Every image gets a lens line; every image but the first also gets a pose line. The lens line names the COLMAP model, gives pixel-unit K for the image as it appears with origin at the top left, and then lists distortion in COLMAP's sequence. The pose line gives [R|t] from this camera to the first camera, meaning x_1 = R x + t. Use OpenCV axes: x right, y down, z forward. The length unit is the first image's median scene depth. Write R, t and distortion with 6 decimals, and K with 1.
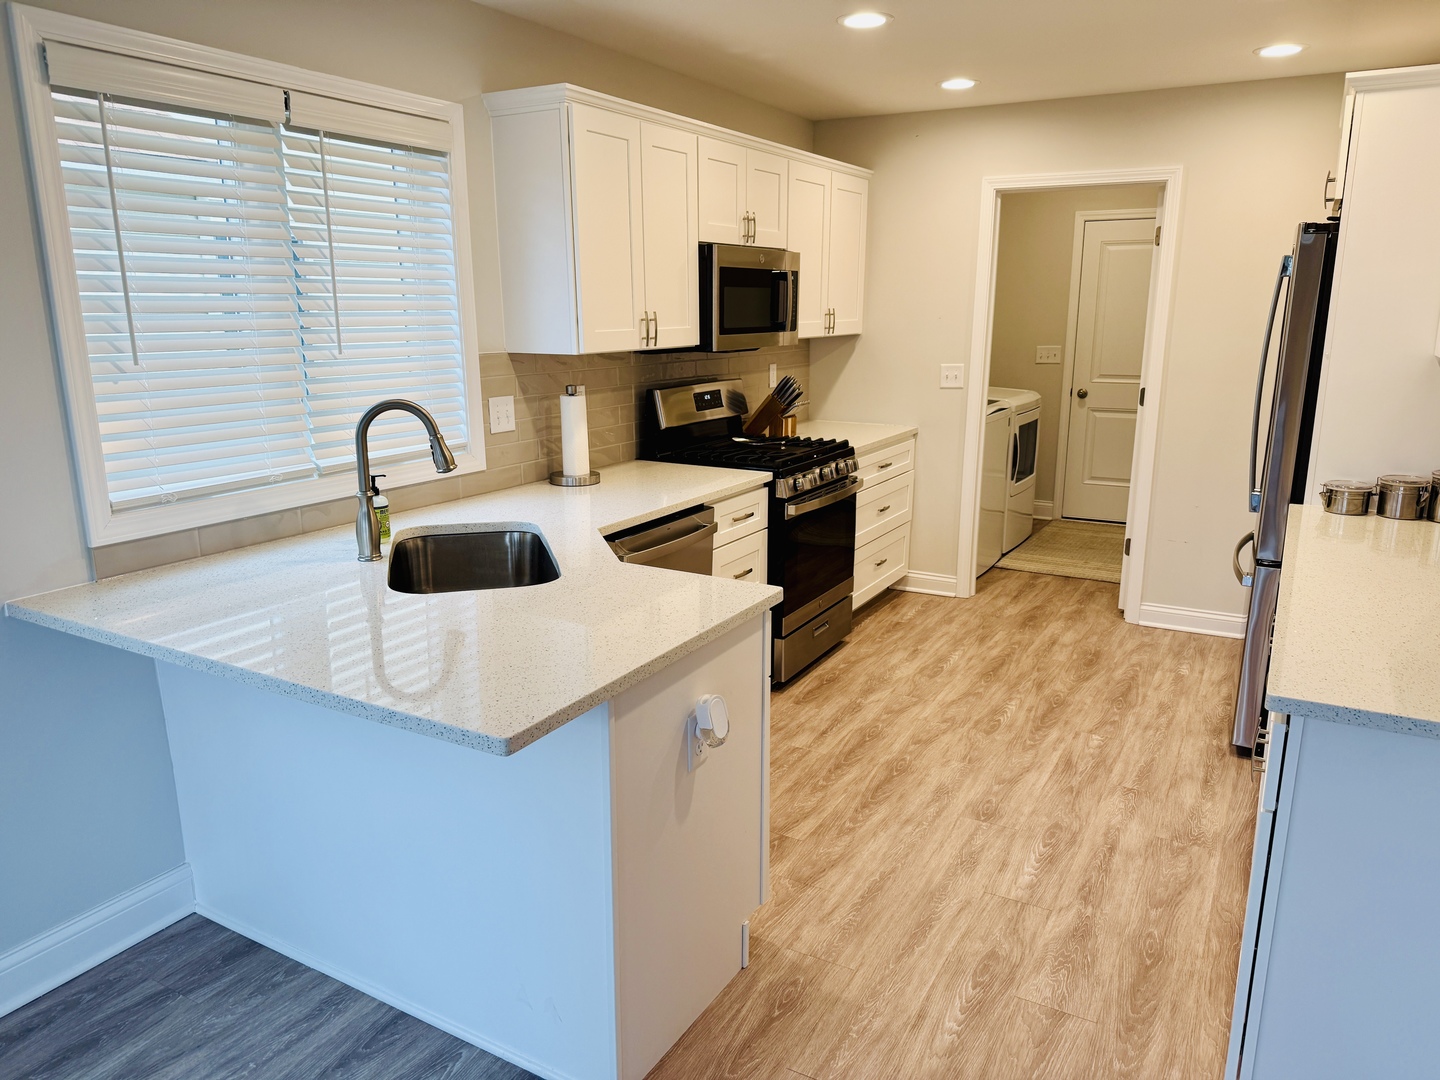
lens RADIAL K [[1013.1, 0, 712.6], [0, 1013.1, 538.3], [0, 0, 1]] dist [0.088131, -0.111529]
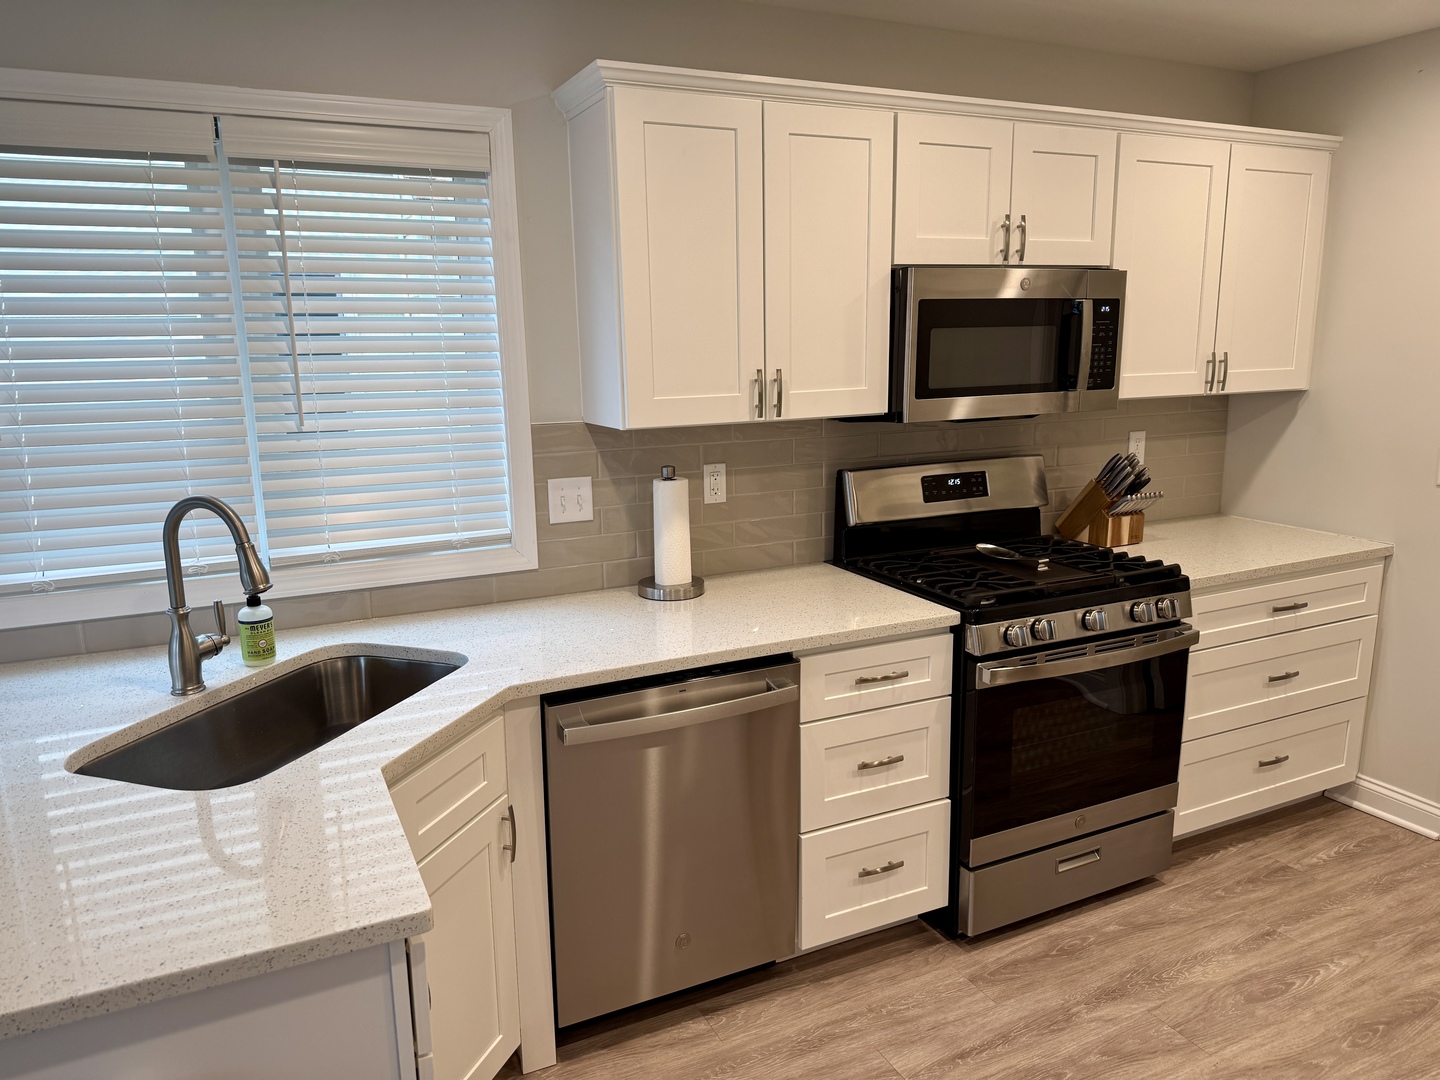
lens RADIAL K [[1013.1, 0, 712.6], [0, 1013.1, 538.3], [0, 0, 1]] dist [0.088131, -0.111529]
pose [[0.824416, 0.099277, -0.557210, 0.281746], [-0.113727, 0.993474, 0.008742, -0.098322], [0.554441, 0.056162, 0.830326, 0.366294]]
